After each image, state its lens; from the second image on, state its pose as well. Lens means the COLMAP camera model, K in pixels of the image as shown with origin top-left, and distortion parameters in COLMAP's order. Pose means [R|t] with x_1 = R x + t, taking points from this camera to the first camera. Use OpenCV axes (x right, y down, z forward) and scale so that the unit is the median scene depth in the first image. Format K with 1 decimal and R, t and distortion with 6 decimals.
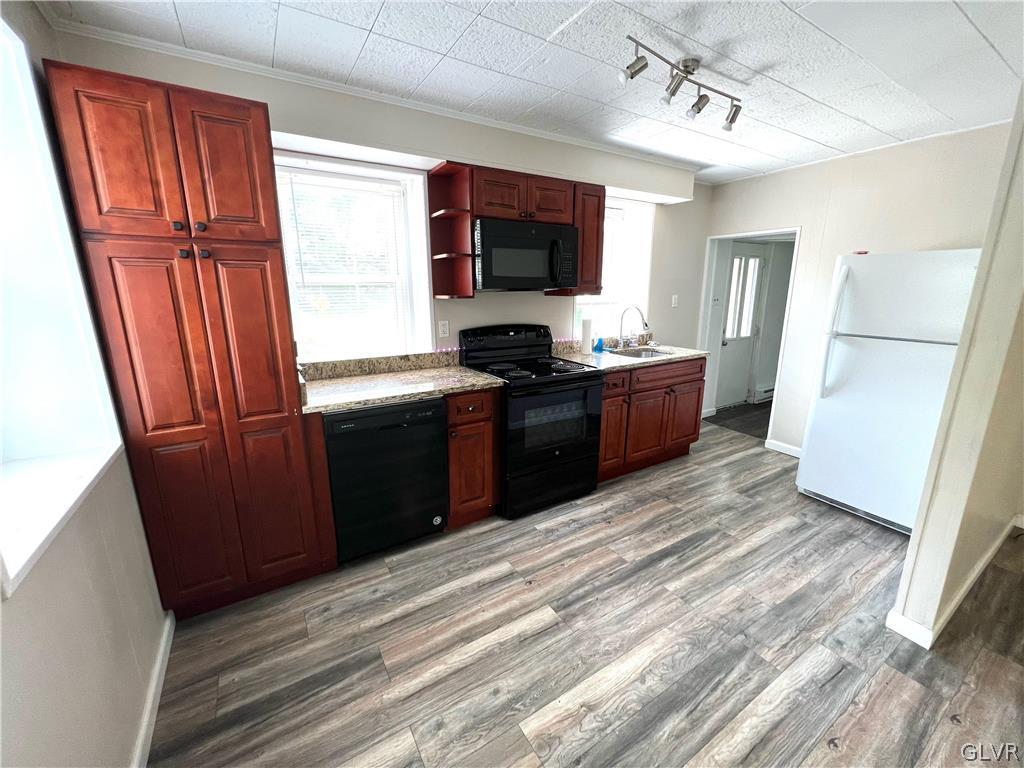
lens RADIAL K [[410.7, 0, 510.0], [0, 410.7, 383.1], [0, 0, 1]] dist [0.001274, -0.000079]
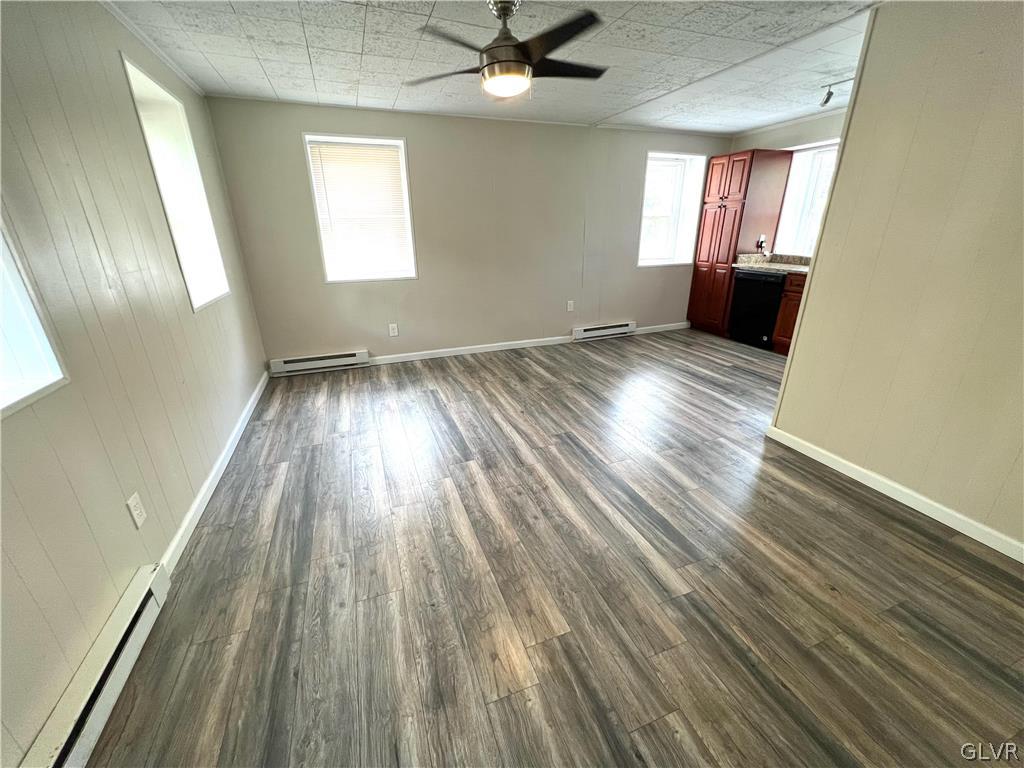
lens RADIAL K [[410.7, 0, 515.2], [0, 410.7, 379.0], [0, 0, 1]] dist [0.001274, -0.000079]
pose [[-0.183312, 0.347584, -0.919555, 2.472522], [-0.210445, 0.899846, 0.382086, 0.007769], [0.960265, 0.263557, -0.091805, 0.090124]]
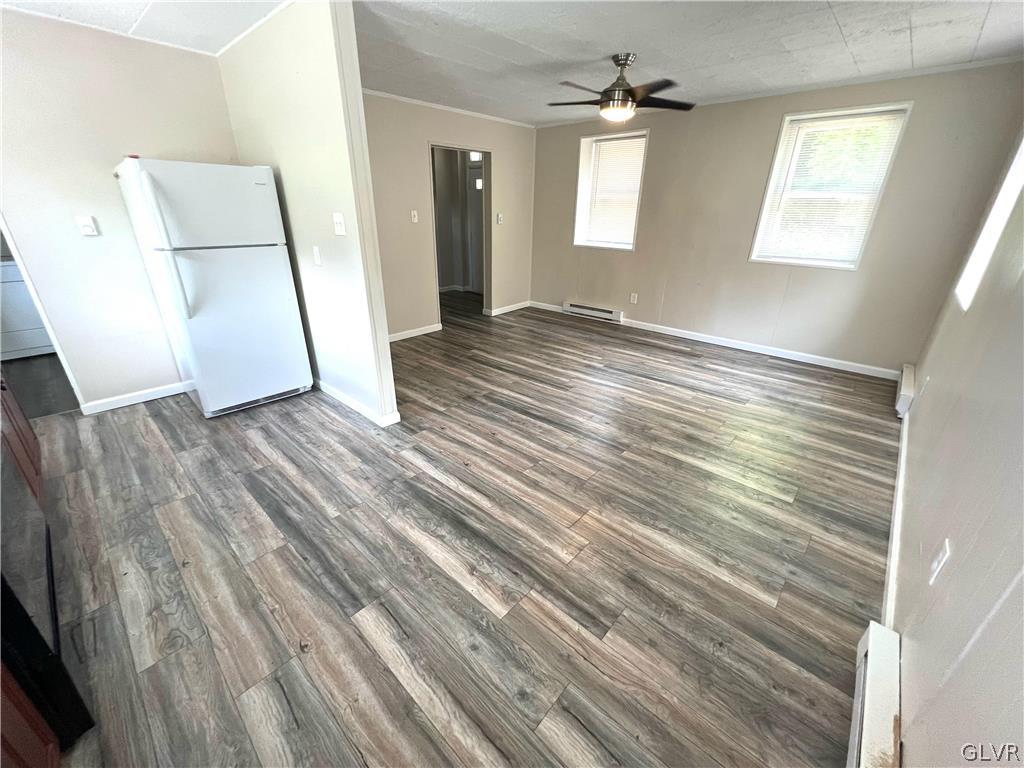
lens RADIAL K [[410.7, 0, 507.4], [0, 410.7, 385.6], [0, 0, 1]] dist [0.001274, -0.000079]
pose [[-0.264293, -0.384271, 0.884582, -0.537642], [0.210003, 0.872258, 0.441662, -0.144605], [-0.941301, 0.302493, -0.149834, 0.723431]]
